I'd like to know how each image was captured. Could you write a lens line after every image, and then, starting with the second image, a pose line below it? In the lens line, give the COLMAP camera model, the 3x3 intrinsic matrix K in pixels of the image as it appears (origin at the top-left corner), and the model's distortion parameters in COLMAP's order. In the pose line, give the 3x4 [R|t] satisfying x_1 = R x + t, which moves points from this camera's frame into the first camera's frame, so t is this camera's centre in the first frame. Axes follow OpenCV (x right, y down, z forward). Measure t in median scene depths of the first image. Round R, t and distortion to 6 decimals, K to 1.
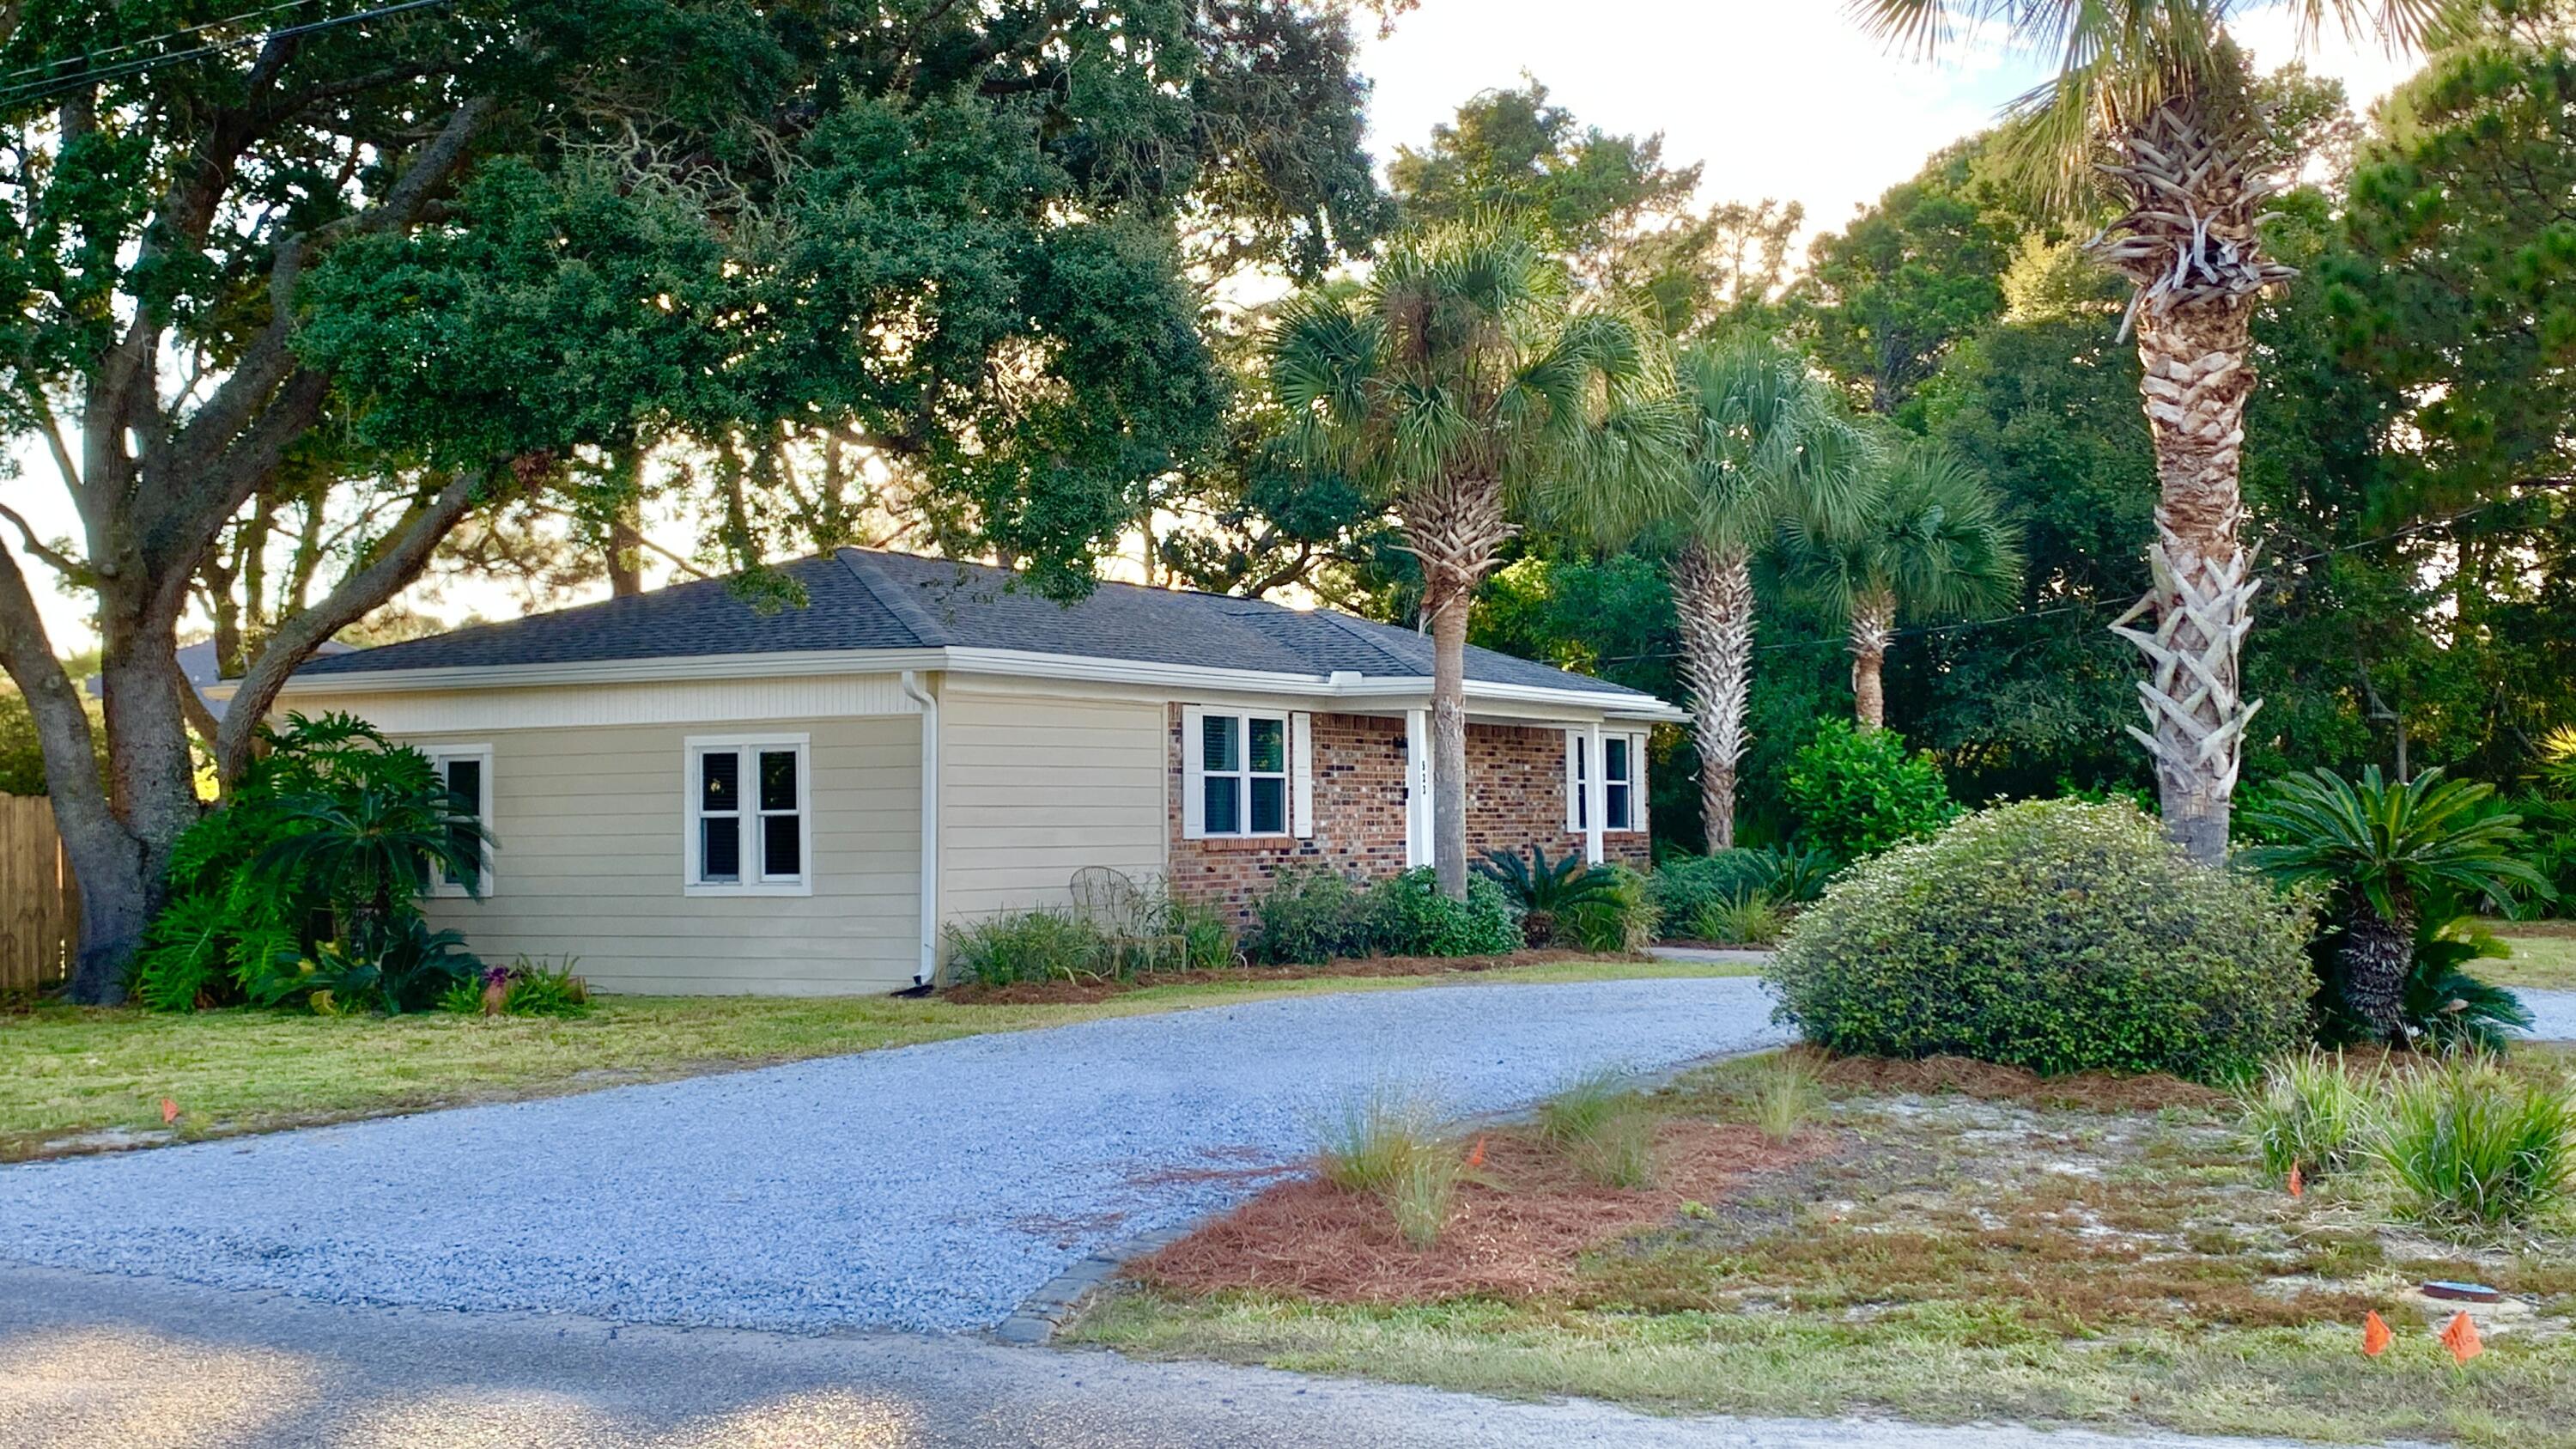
lens RADIAL K [[2814.2, 0, 1284.5], [0, 2814.2, 679.8], [0, 0, 1]] dist [0.201595, -0.612908]
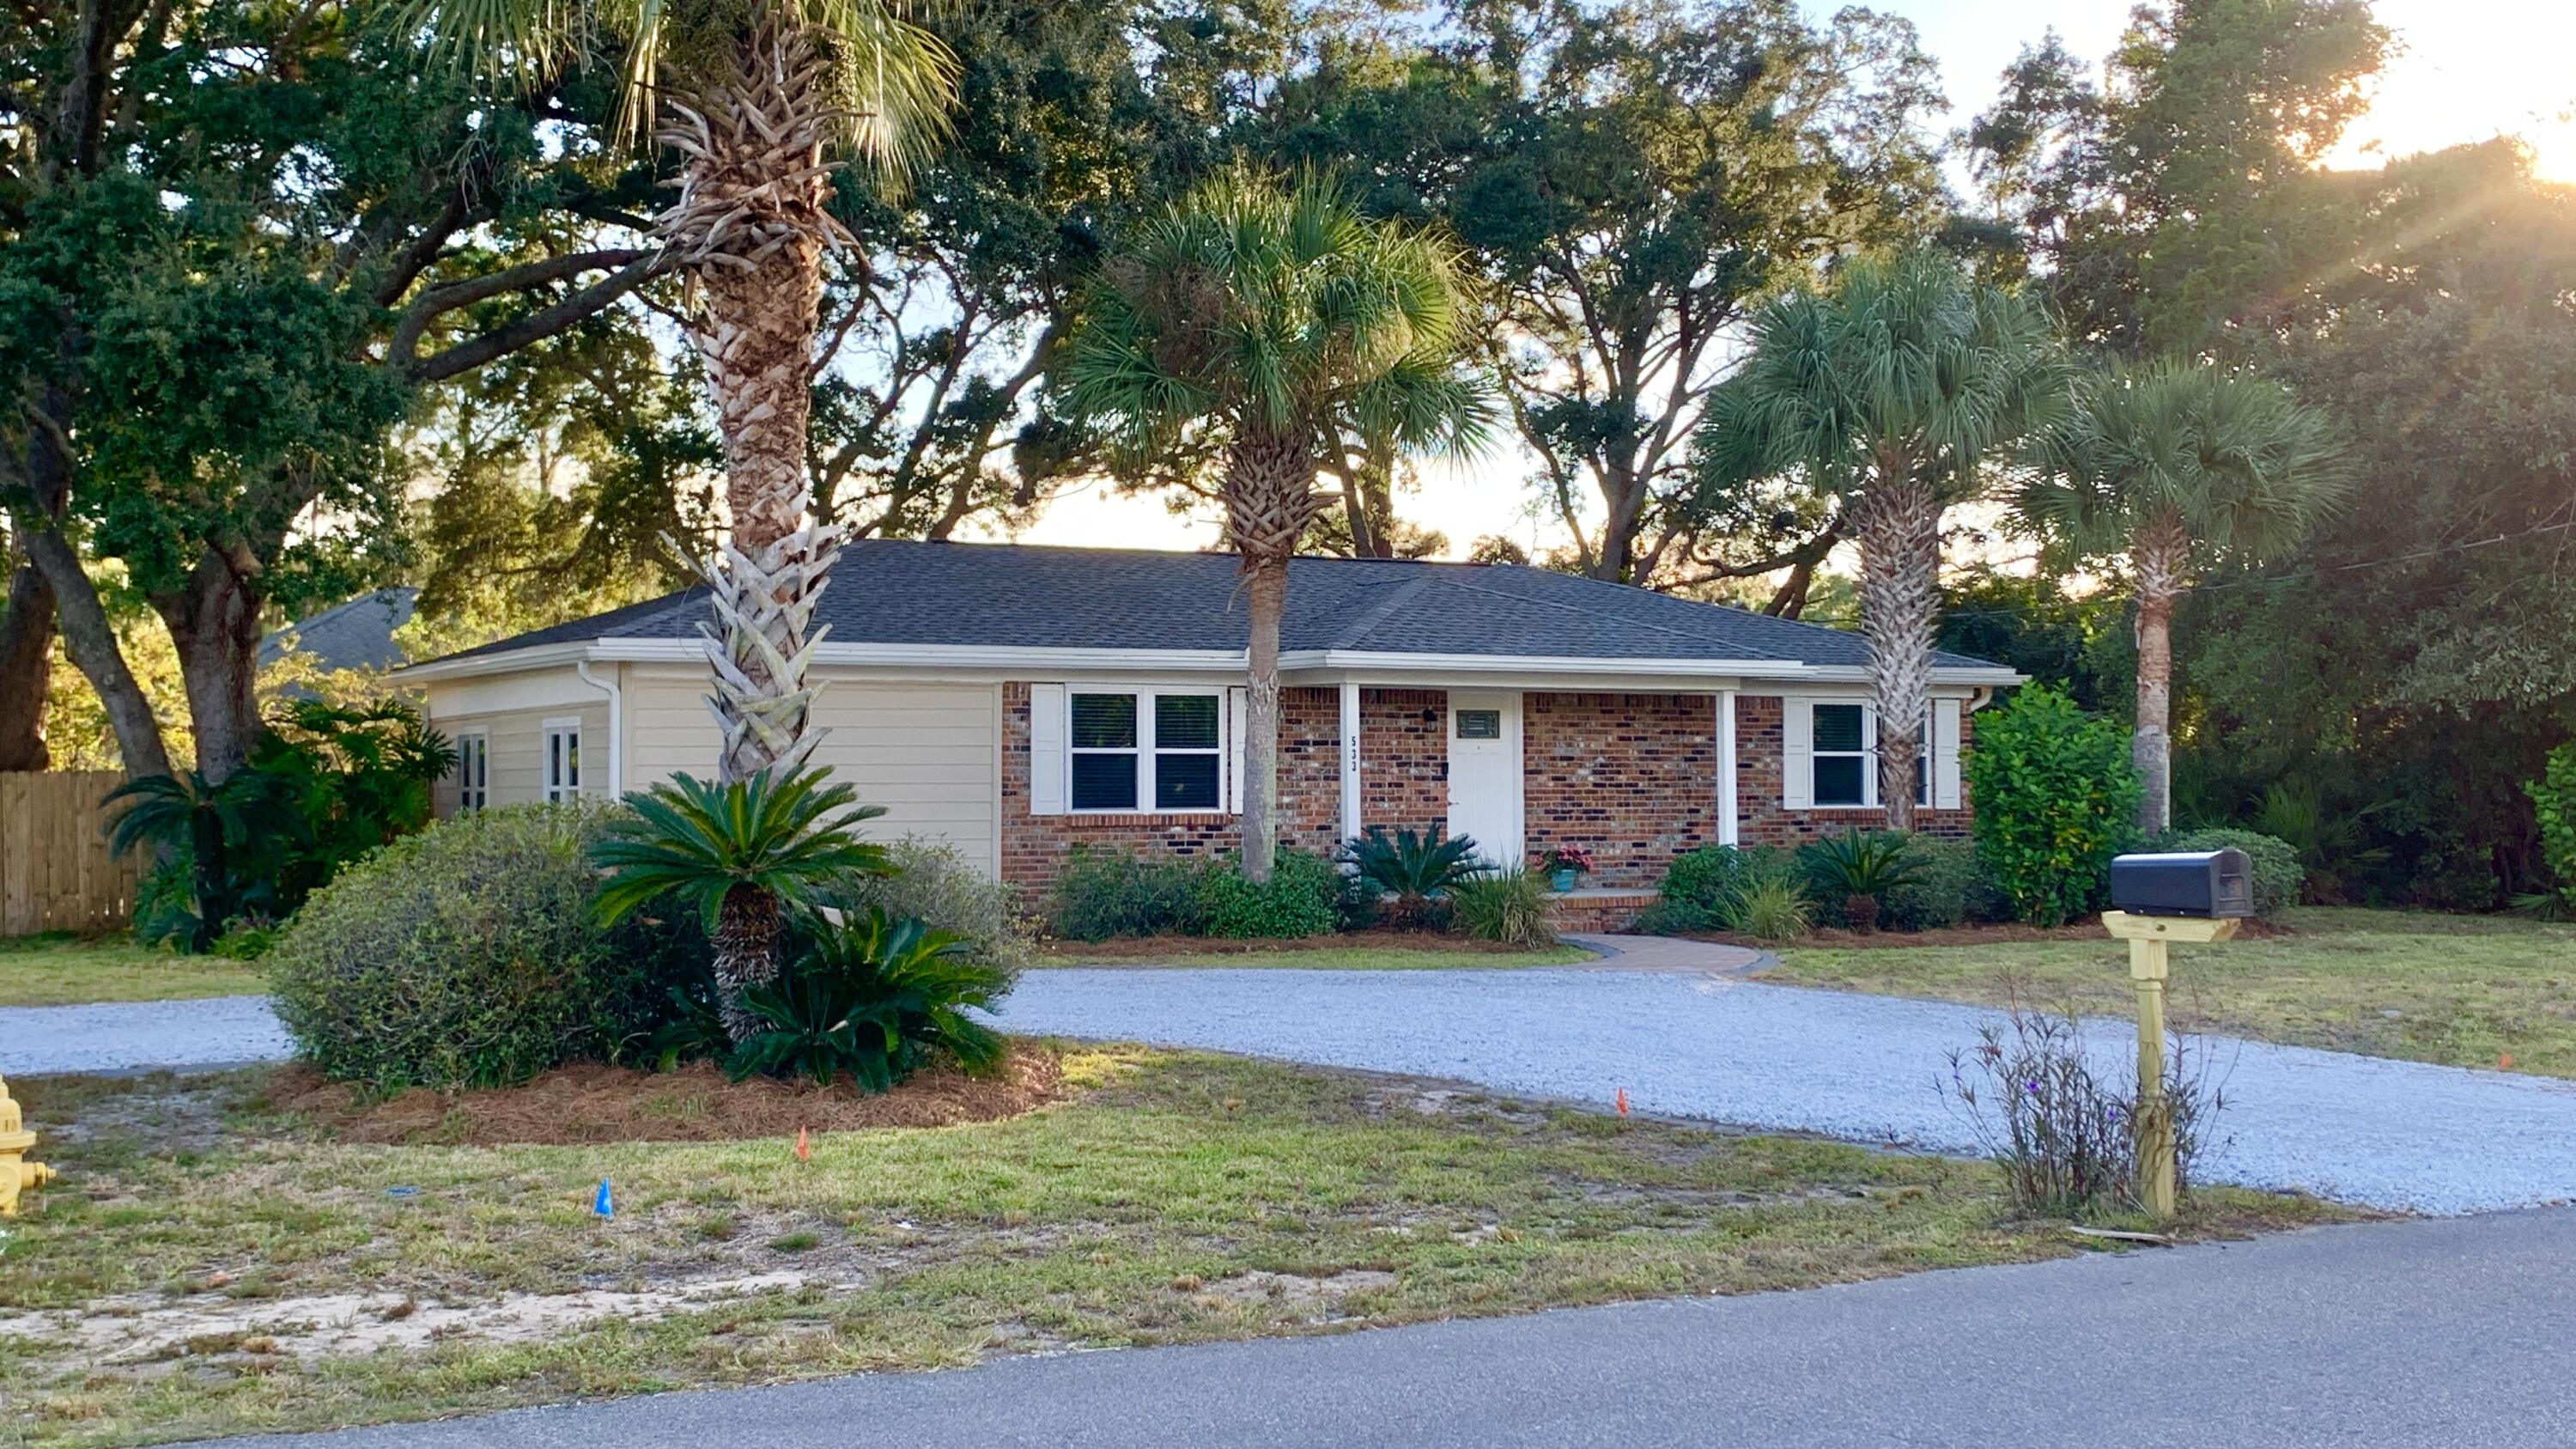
lens RADIAL K [[2814.2, 0, 1284.5], [0, 2814.2, 679.8], [0, 0, 1]] dist [0.201595, -0.612908]
pose [[0.847782, -0.012665, -0.530194, 0.581709], [0.021900, 0.999698, 0.011138, -0.002051], [0.529893, -0.021054, 0.847803, 0.178887]]
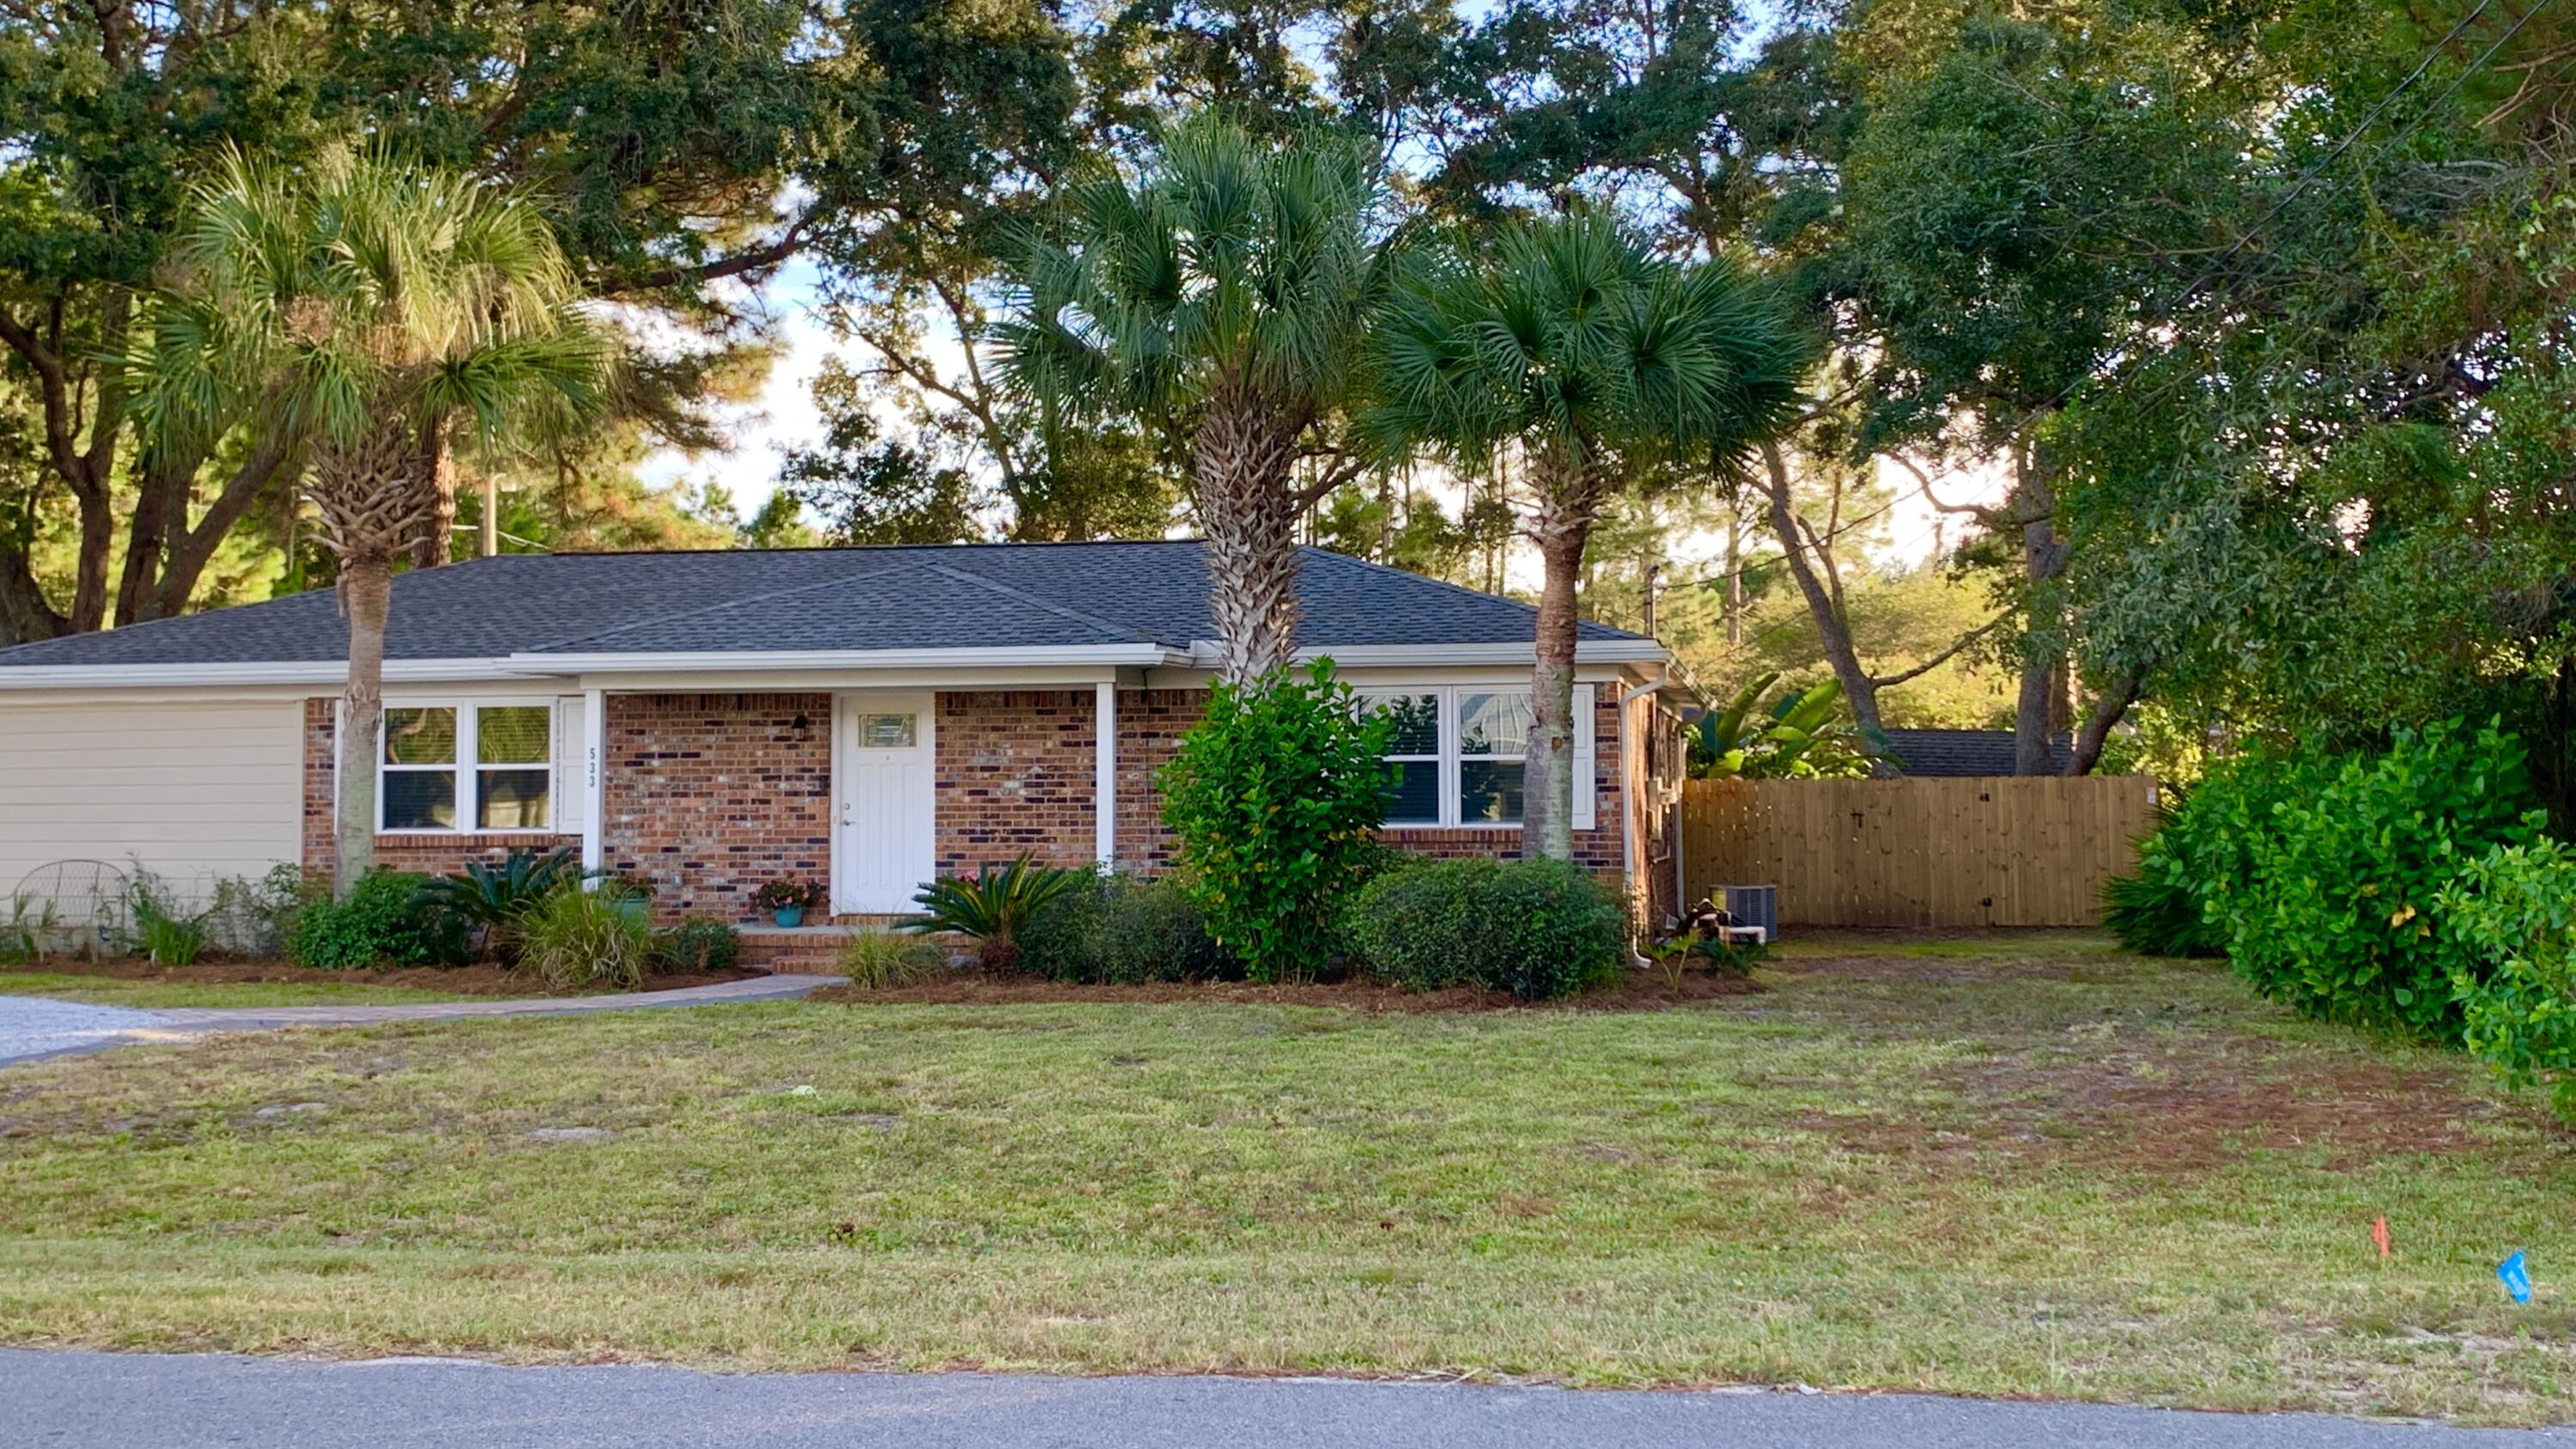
lens RADIAL K [[2814.2, 0, 1284.5], [0, 2814.2, 679.8], [0, 0, 1]] dist [0.201595, -0.612908]
pose [[0.313785, -0.035365, -0.948835, 1.018291], [0.050756, 0.998502, -0.020431, 0.039175], [0.948136, -0.041748, 0.315110, 0.993620]]
